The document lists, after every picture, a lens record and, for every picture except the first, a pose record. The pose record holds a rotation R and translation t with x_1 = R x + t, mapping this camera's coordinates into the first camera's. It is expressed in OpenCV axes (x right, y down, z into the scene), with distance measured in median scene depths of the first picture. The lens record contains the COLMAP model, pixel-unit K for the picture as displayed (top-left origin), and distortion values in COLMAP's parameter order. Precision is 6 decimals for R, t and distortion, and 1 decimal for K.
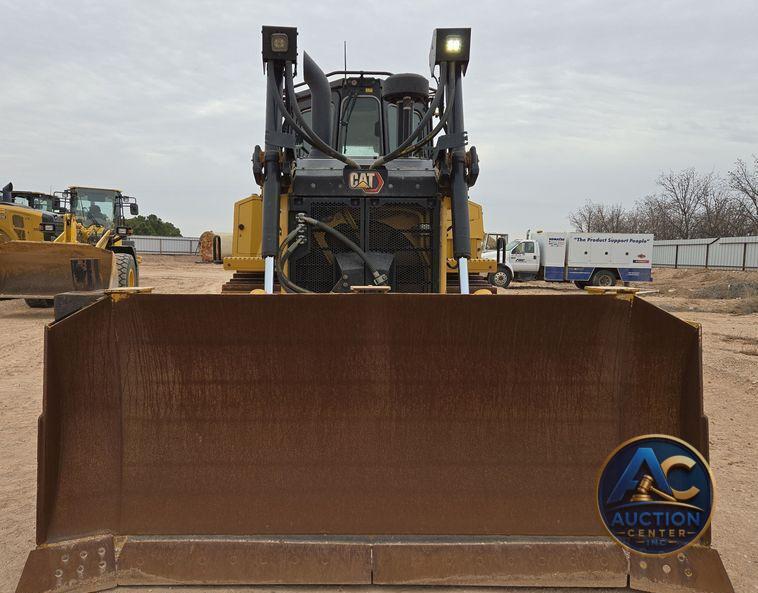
lens RADIAL K [[648.4, 0, 354.4], [0, 648.4, 307.4], [0, 0, 1]] dist [0.064195, -0.011869]
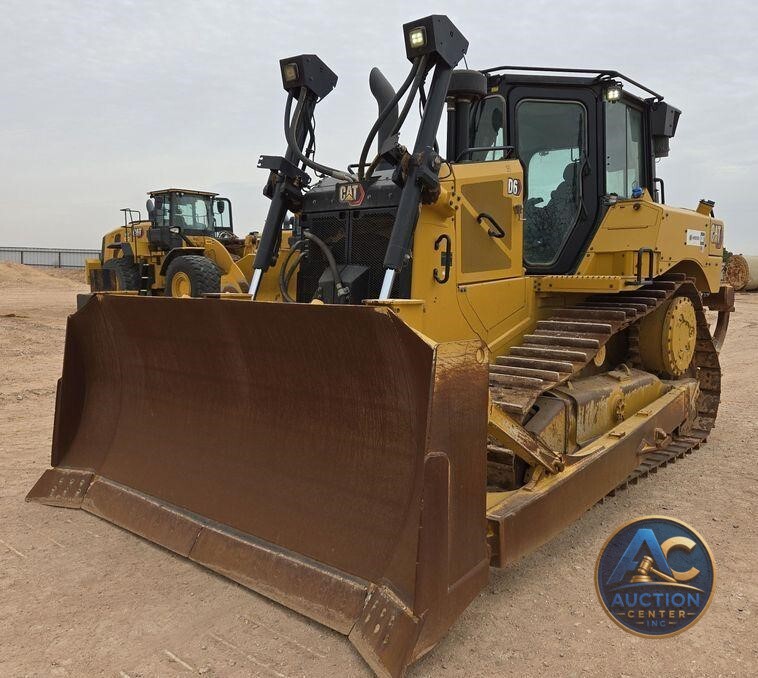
lens RADIAL K [[696.0, 0, 379.0], [0, 696.0, 339.0], [0, 0, 1]] dist [0.073788, 0.000847]
pose [[0.742653, 0.061084, -0.666885, 0.779418], [-0.061410, 0.997847, 0.023011, 0.001393], [0.666855, 0.023864, 0.744805, 0.233399]]
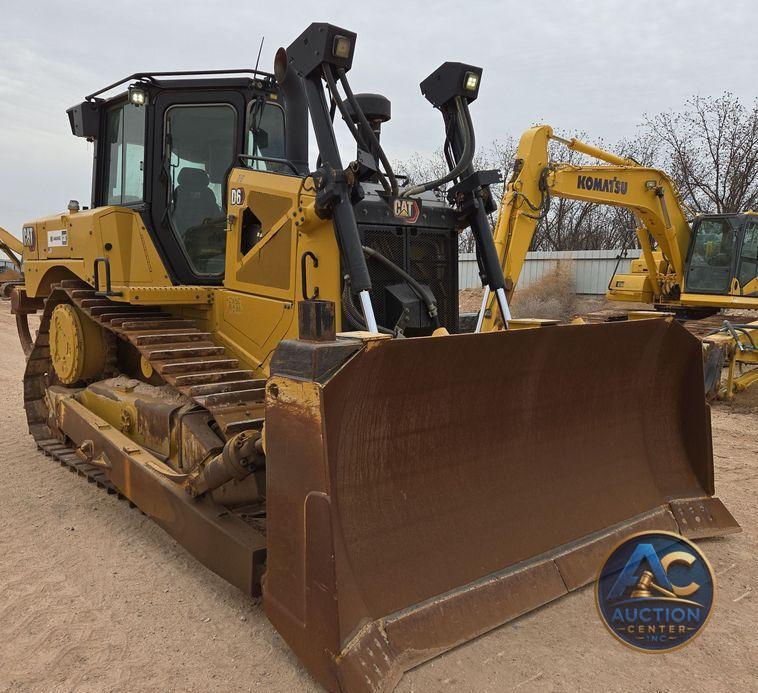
lens RADIAL K [[708.8, 0, 352.8], [0, 708.8, 359.0], [0, 0, 1]] dist [0.076564, 0.000669]
pose [[0.772591, -0.076928, 0.630226, -0.726411], [0.048253, 0.996876, 0.062530, -0.043052], [-0.633067, -0.017900, 0.773890, 0.228609]]
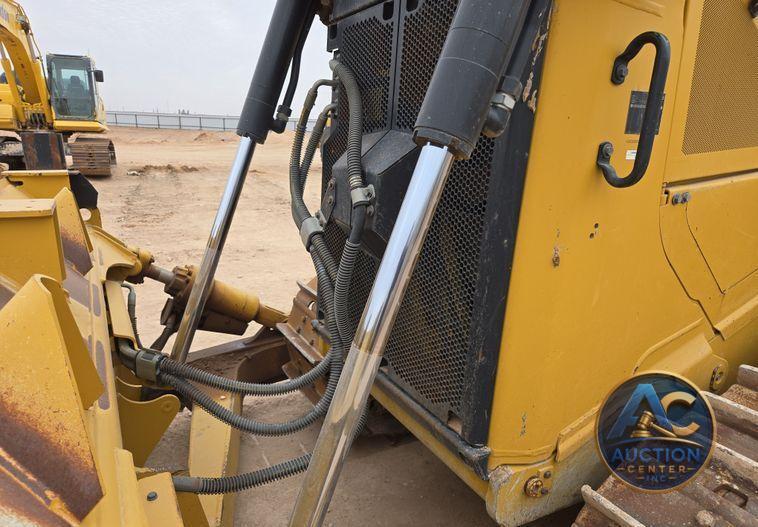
lens RADIAL K [[507.9, 0, 378.2], [0, 507.9, 283.5], [0, 0, 1]] dist [0.069887, -0.050052]
pose [[0.475609, 0.244643, -0.844953, 0.333964], [-0.096032, 0.969248, 0.226576, -0.062094], [0.874399, -0.026619, 0.484477, 0.821212]]
